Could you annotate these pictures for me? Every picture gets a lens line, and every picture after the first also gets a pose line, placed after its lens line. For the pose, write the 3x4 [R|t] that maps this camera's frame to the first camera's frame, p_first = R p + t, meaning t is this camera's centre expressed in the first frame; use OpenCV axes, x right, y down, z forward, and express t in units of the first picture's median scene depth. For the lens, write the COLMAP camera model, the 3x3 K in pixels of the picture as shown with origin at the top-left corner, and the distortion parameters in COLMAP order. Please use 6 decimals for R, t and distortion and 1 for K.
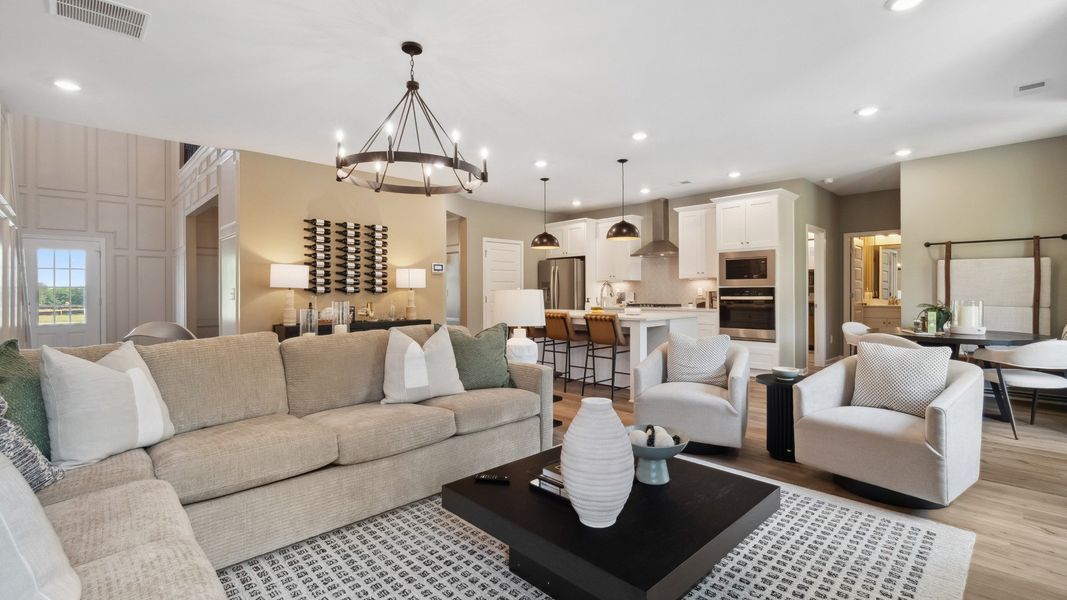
lens RADIAL K [[472.6, 0, 533.5], [0, 472.6, 300.0], [0, 0, 1]] dist [-0.005032, -0.000423]
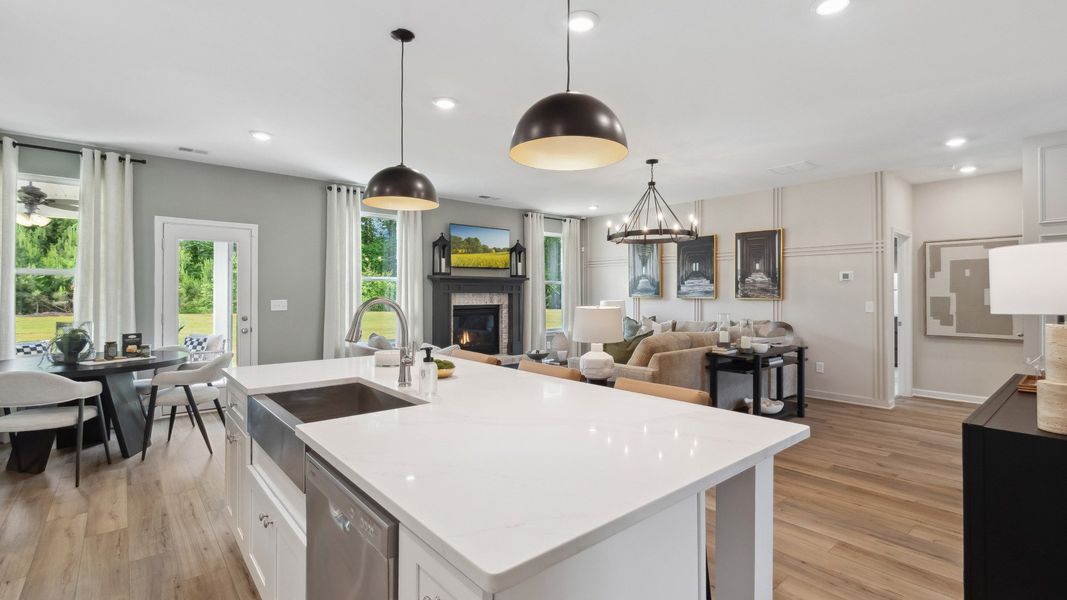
lens RADIAL K [[478.7, 0, 533.9], [0, 478.7, 298.4], [0, 0, 1]] dist [-0.000515, -0.001071]
pose [[-0.998046, 0.003334, 0.062388, 0.027061], [0.005118, 0.999582, 0.028459, -0.042093], [-0.062267, 0.028723, -0.997646, 1.267971]]
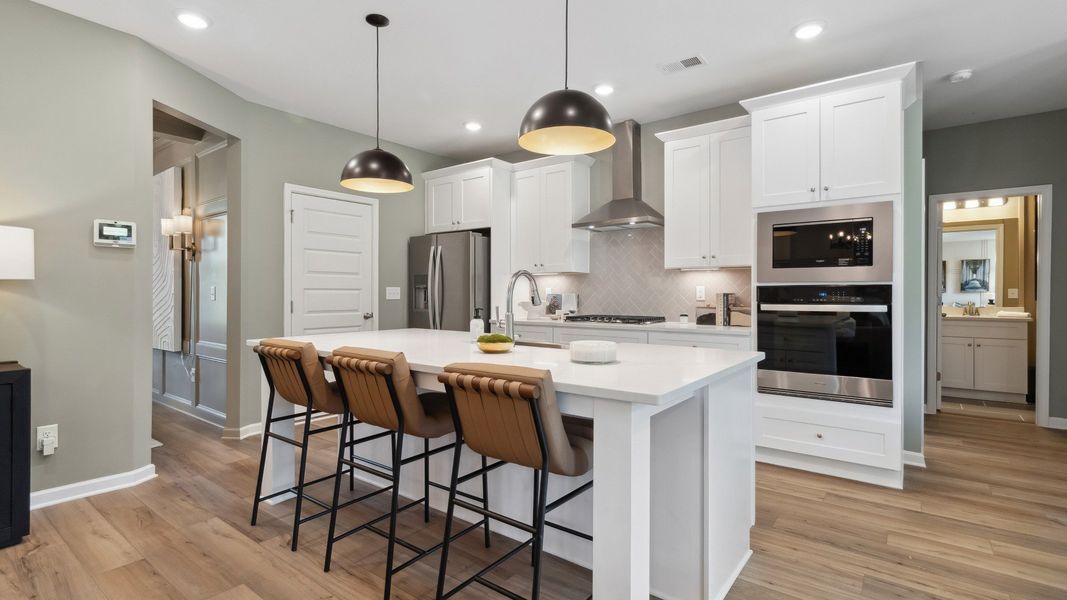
lens RADIAL K [[495.0, 0, 533.7], [0, 495.0, 294.2], [0, 0, 1]] dist [0.004251, 0.000265]
pose [[0.988993, 0.005244, 0.147872, 0.098032], [-0.002879, 0.999865, -0.016204, -0.008906], [-0.147937, 0.015600, 0.988874, 0.558884]]
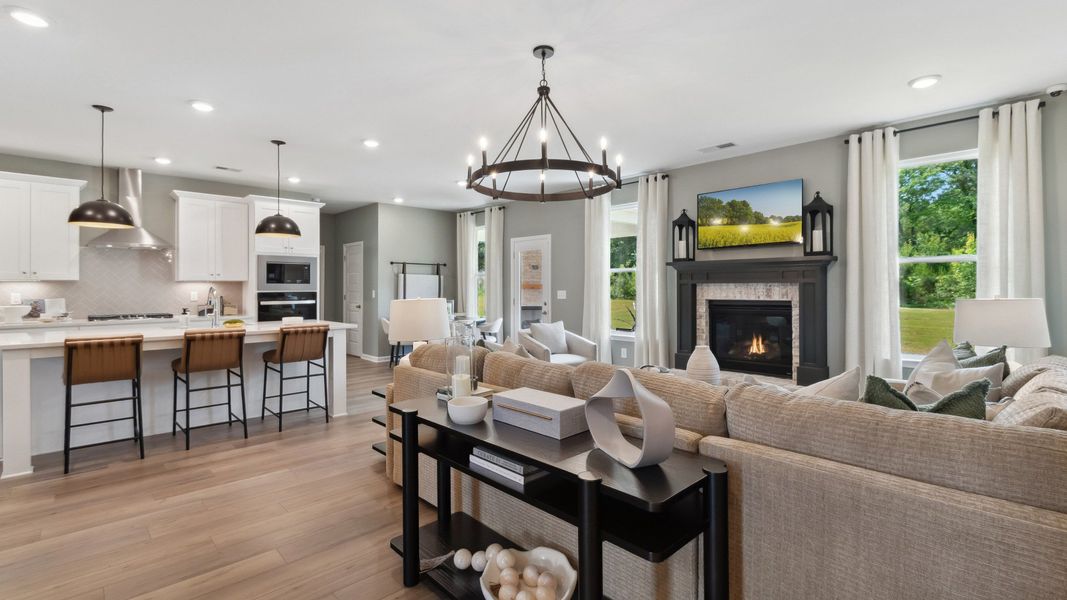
lens RADIAL K [[479.7, 0, 536.4], [0, 479.7, 288.7], [0, 0, 1]] dist [0.003022, -0.000292]
pose [[-0.001781, 0.003425, 0.999993, -0.577828], [0.022299, 0.999746, -0.003384, -0.018119], [-0.999750, 0.022293, -0.001857, 0.472535]]
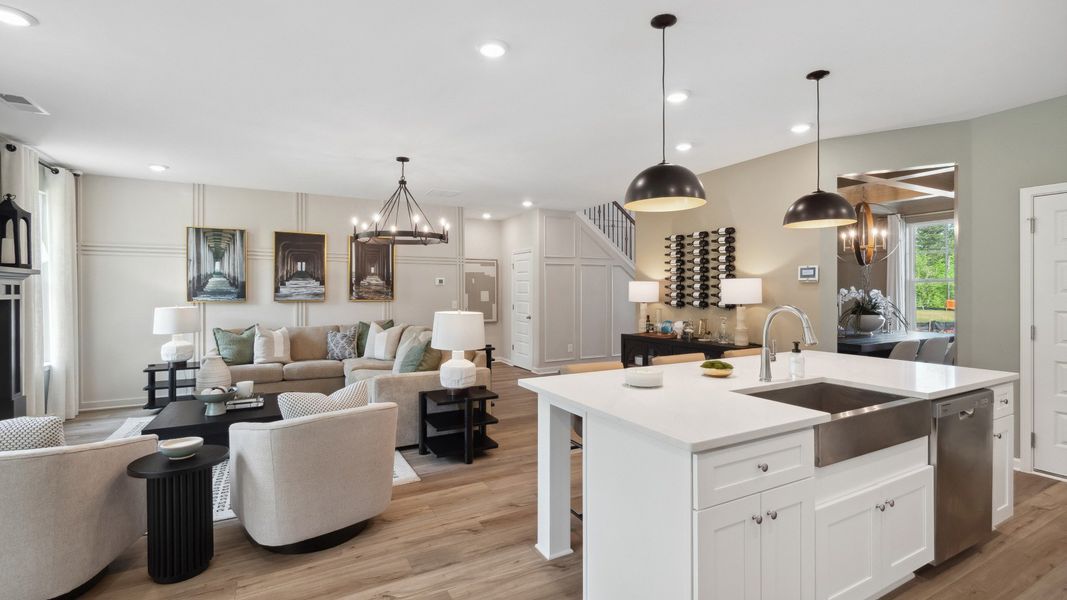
lens RADIAL K [[475.8, 0, 537.0], [0, 475.8, 290.7], [0, 0, 1]] dist [0.003779, -0.000692]
pose [[-0.272995, 0.005188, -0.962002, 0.554898], [-0.014053, 0.999857, 0.009380, -0.047004], [0.961913, 0.016080, -0.272883, 0.876902]]
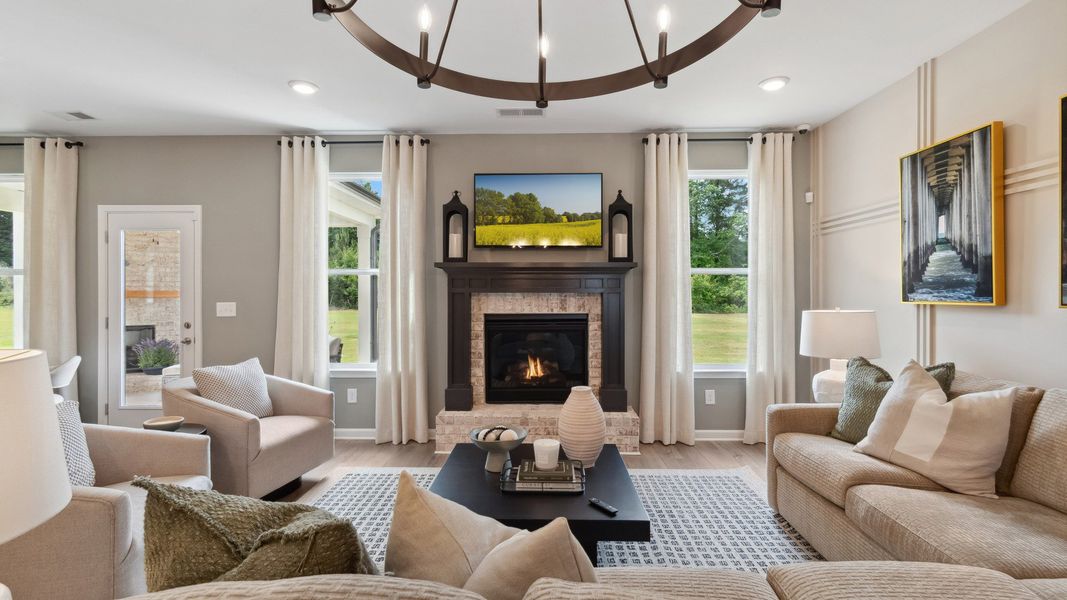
lens RADIAL K [[475.8, 0, 537.0], [0, 475.8, 290.7], [0, 0, 1]] dist [0.003779, -0.000692]
pose [[-0.705583, 0.009365, 0.708565, -0.226508], [0.017269, 0.999843, 0.003982, -0.027372], [-0.708417, 0.015046, -0.705634, 0.572441]]
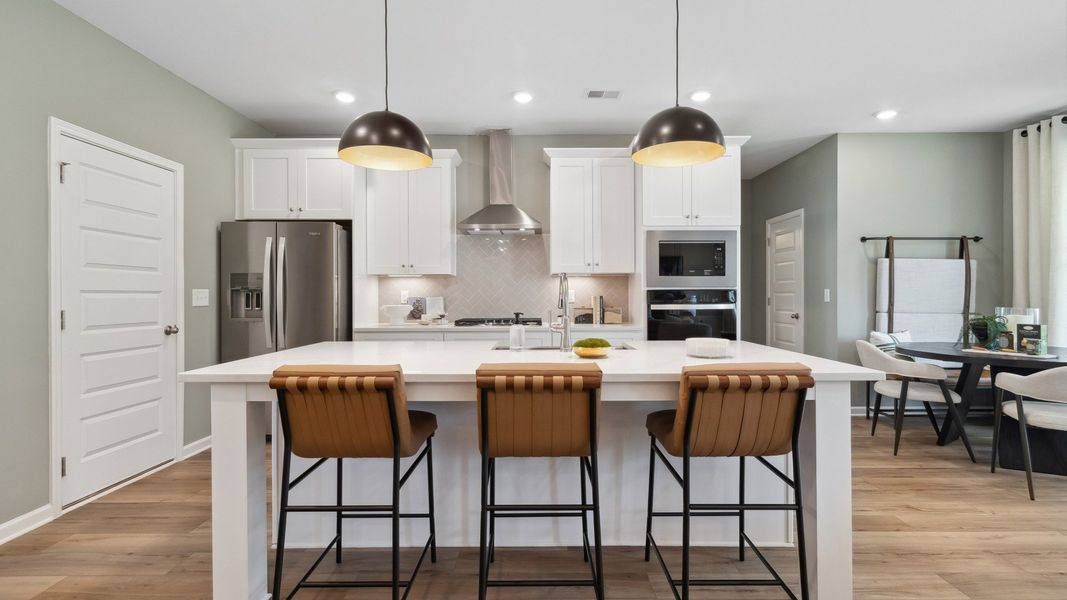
lens RADIAL K [[484.1, 0, 536.9], [0, 484.1, 296.7], [0, 0, 1]] dist [0.000633, -0.000230]
pose [[0.696030, 0.002799, 0.718008, -0.142425], [0.013178, 0.999774, -0.016673, -0.009211], [-0.717892, 0.021067, 0.695835, 0.707840]]
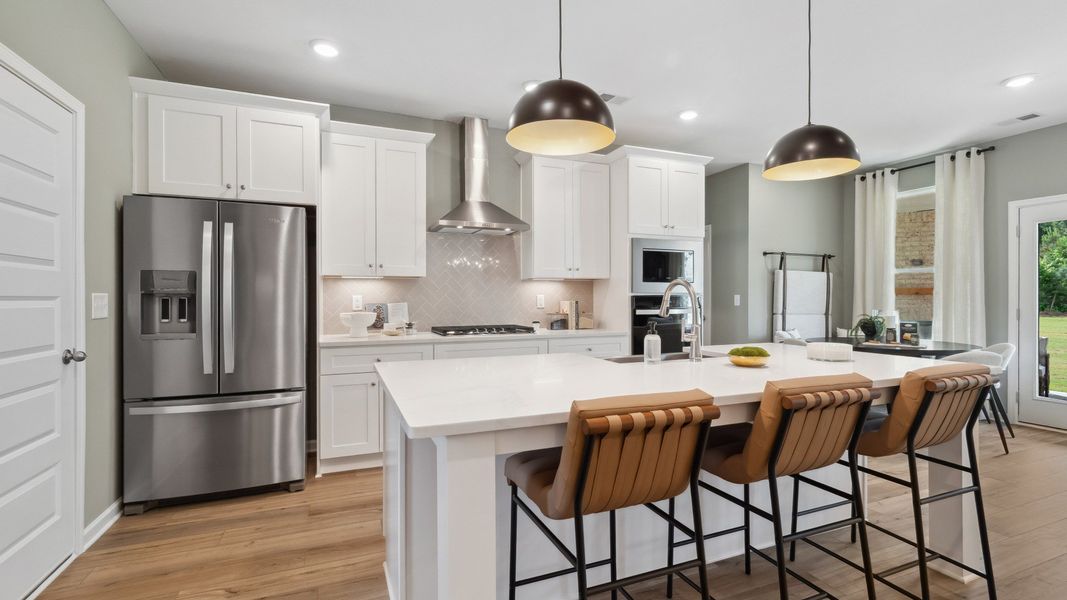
lens RADIAL K [[478.7, 0, 533.9], [0, 478.7, 298.4], [0, 0, 1]] dist [-0.000515, -0.001071]
pose [[0.368894, 0.003895, 0.929463, -0.233895], [0.018105, 0.999771, -0.011375, -0.017932], [-0.929295, 0.021024, 0.368739, 0.930021]]
